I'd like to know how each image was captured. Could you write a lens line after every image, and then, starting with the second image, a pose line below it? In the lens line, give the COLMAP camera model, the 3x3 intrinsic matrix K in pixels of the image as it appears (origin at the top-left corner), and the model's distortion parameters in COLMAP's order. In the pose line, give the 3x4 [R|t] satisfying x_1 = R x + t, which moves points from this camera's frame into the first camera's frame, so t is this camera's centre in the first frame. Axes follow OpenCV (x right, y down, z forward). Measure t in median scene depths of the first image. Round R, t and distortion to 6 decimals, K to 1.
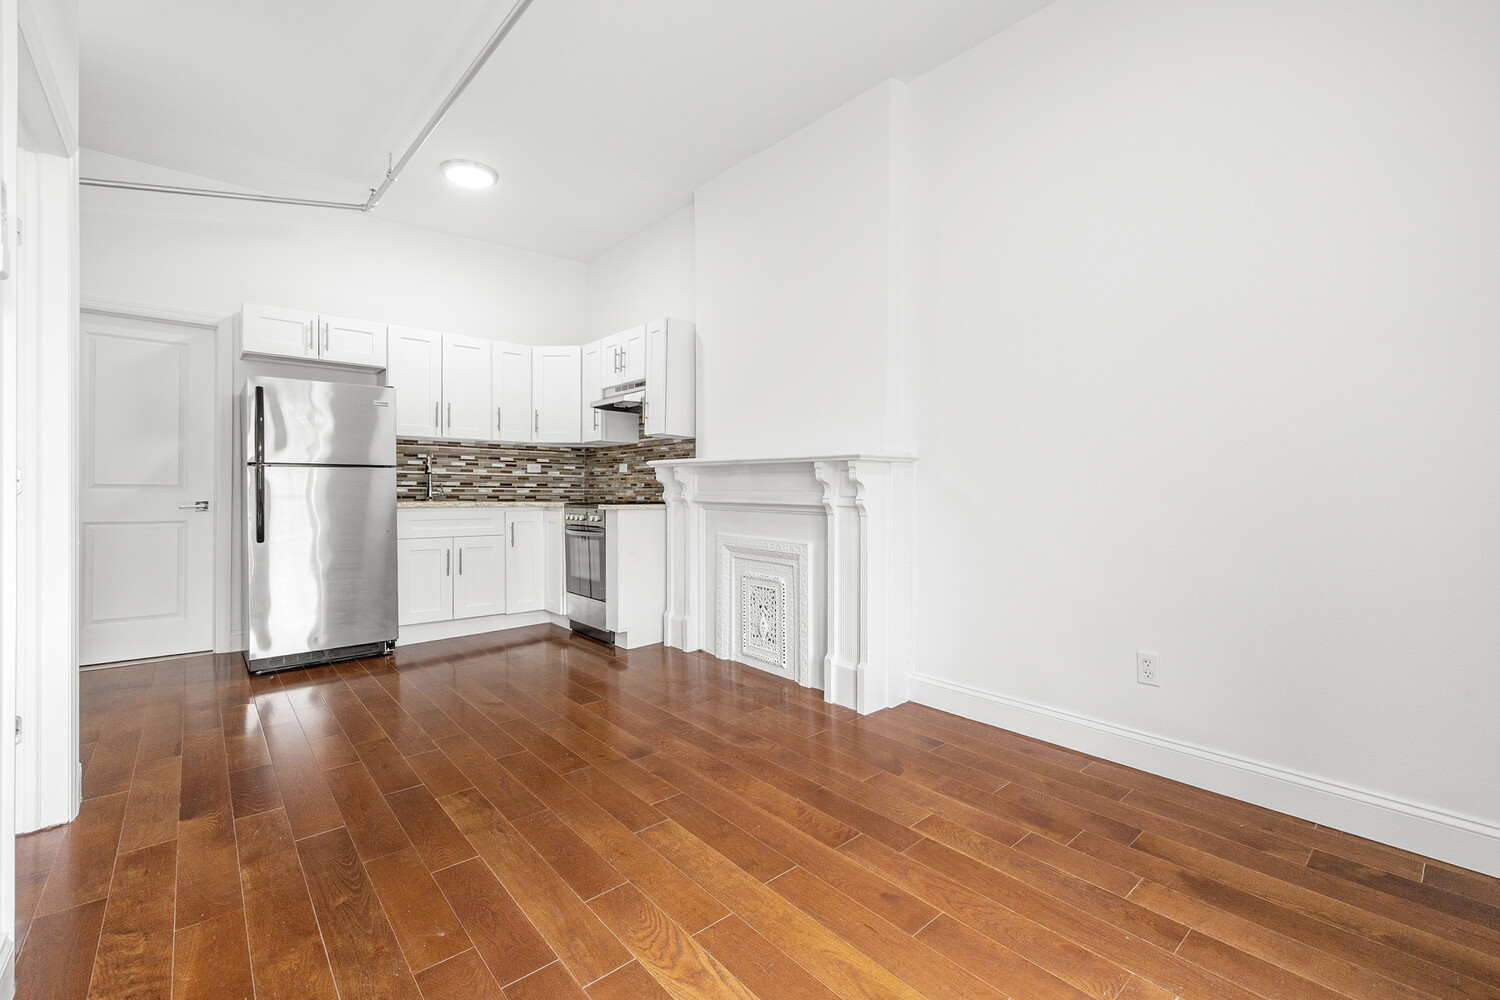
lens RADIAL K [[626.0, 0, 772.8], [0, 626.0, 488.5], [0, 0, 1]] dist [-0.001493, 0.001559]
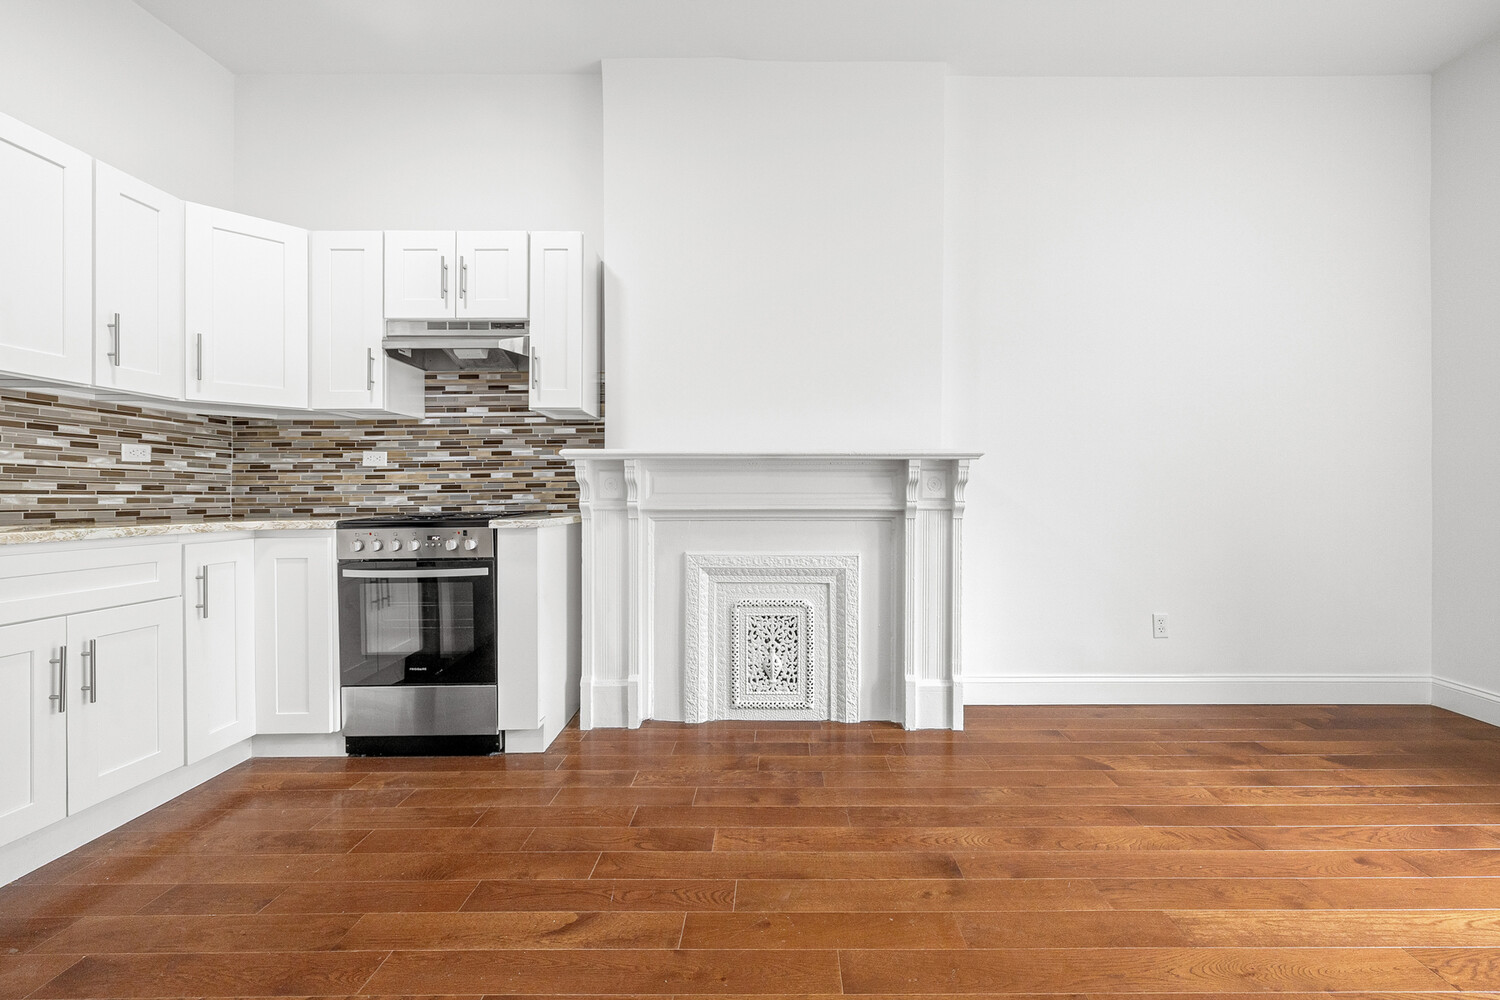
lens RADIAL K [[626.0, 0, 760.8], [0, 626.0, 497.2], [0, 0, 1]] dist [-0.001493, 0.001559]
pose [[0.677810, -0.010903, 0.735156, -0.527476], [0.006571, 0.999940, 0.008772, 0.000801], [-0.735208, -0.001115, 0.677841, 0.412188]]
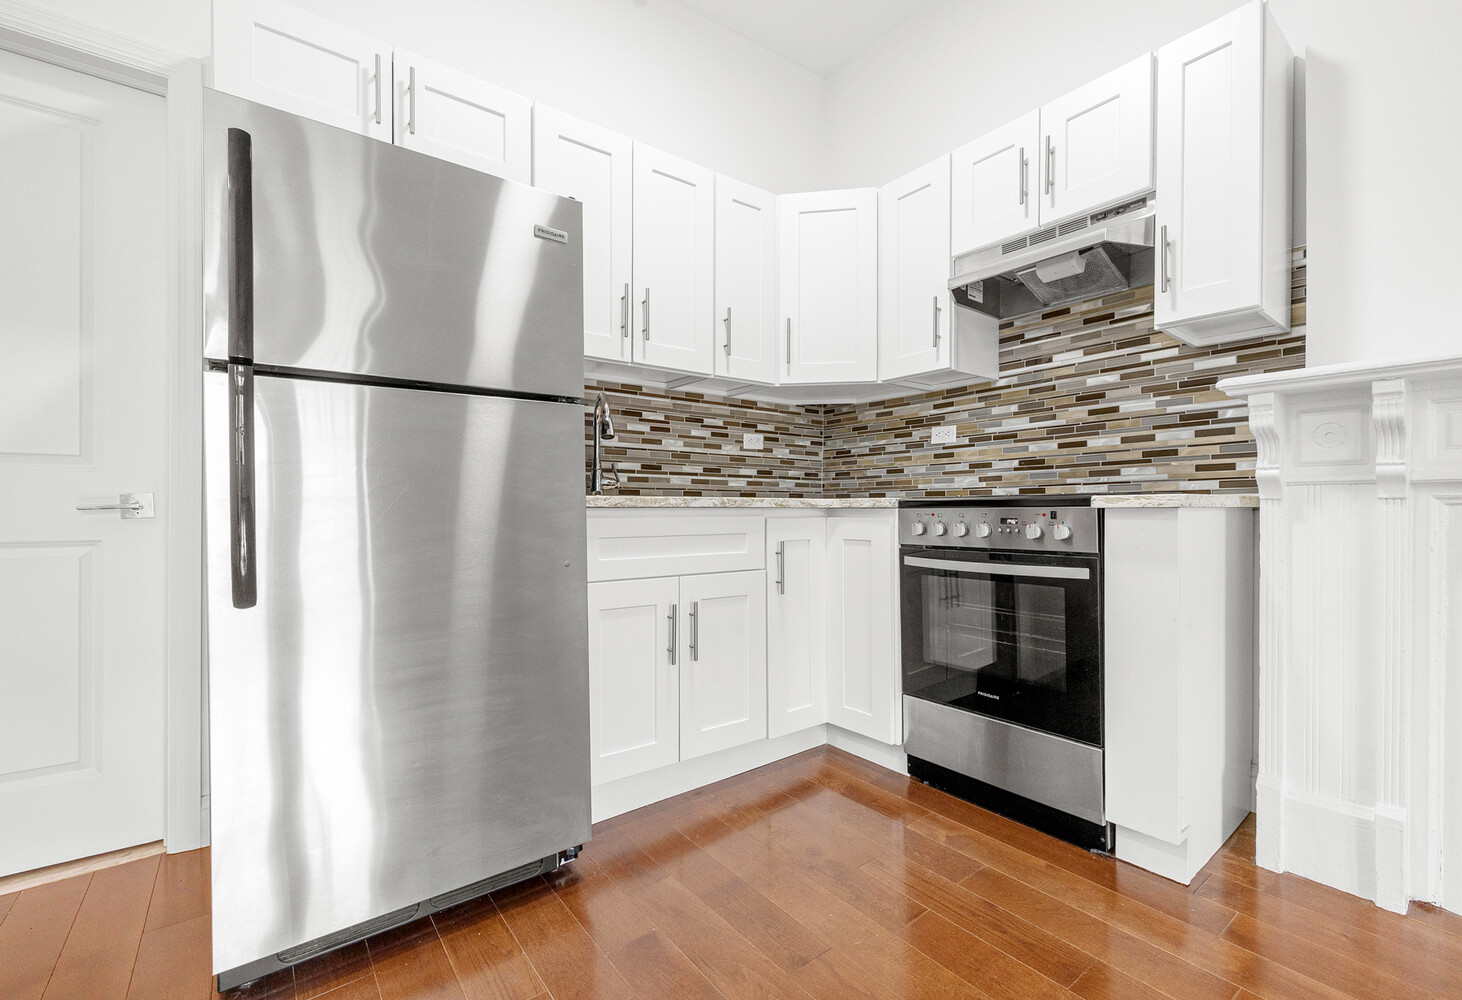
lens RADIAL K [[615.3, 0, 727.5], [0, 615.3, 502.8], [0, 0, 1]] dist [0.000798, 0.000130]
pose [[0.996158, -0.007314, -0.087268, -0.459740], [0.006953, 0.999966, -0.004432, 0.029774], [0.087298, 0.003808, 0.996175, 0.598048]]
